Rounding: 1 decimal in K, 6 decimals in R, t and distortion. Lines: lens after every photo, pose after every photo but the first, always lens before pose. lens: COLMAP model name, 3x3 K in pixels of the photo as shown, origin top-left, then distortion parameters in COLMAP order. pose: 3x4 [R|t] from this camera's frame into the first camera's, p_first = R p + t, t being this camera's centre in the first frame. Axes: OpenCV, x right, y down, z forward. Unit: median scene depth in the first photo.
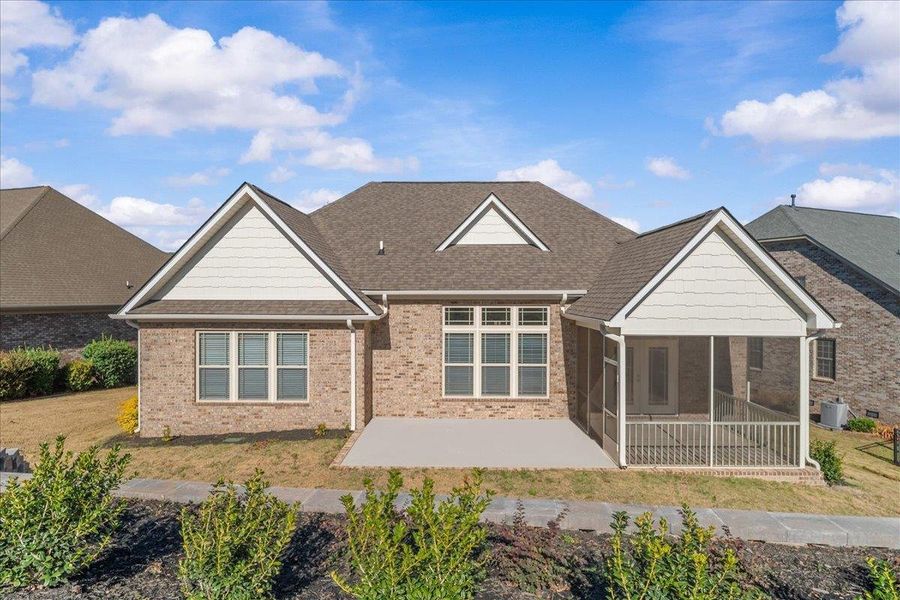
lens RADIAL K [[496.2, 0, 461.9], [0, 496.2, 297.4], [0, 0, 1]] dist [0.000392, 0.000082]
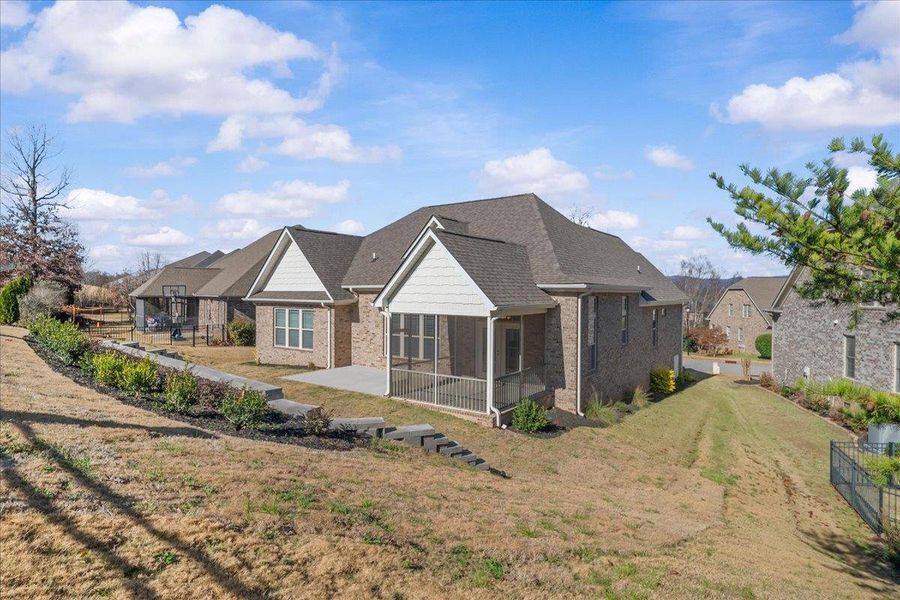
lens RADIAL K [[496.2, 0, 461.9], [0, 496.2, 297.4], [0, 0, 1]] dist [0.000392, 0.000082]
pose [[0.823067, 0.008801, -0.567876, 1.082294], [-0.006299, 0.999960, 0.006368, 0.013217], [0.567910, -0.001665, 0.823089, -0.119671]]
